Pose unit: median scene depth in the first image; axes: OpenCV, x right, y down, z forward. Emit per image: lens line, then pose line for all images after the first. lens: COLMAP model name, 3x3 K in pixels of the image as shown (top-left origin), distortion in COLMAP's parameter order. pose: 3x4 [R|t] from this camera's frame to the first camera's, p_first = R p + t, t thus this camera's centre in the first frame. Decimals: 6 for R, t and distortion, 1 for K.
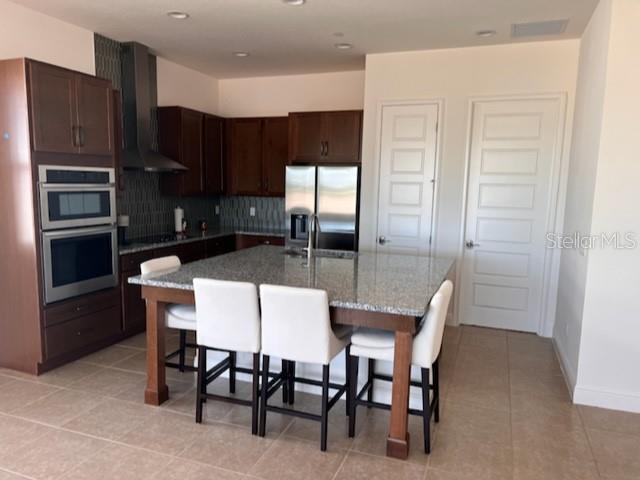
lens RADIAL K [[483.3, 0, 320.0], [0, 483.3, 240.0], [0, 0, 1]] dist [0.030151, -0.007540]
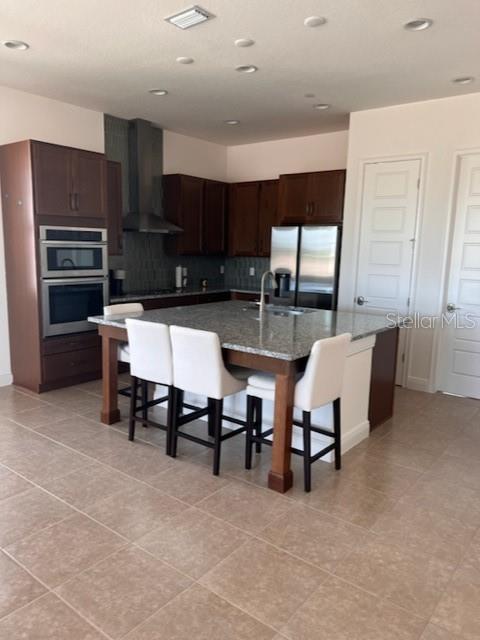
lens RADIAL K [[483.3, 0, 240.0], [0, 483.3, 320.0], [0, 0, 1]] dist [0.030151, -0.007540]
pose [[0.953119, 0.048010, -0.298764, 0.249380], [-0.040024, 0.998660, 0.032793, 0.022571], [0.299938, -0.019298, 0.953763, -0.033190]]
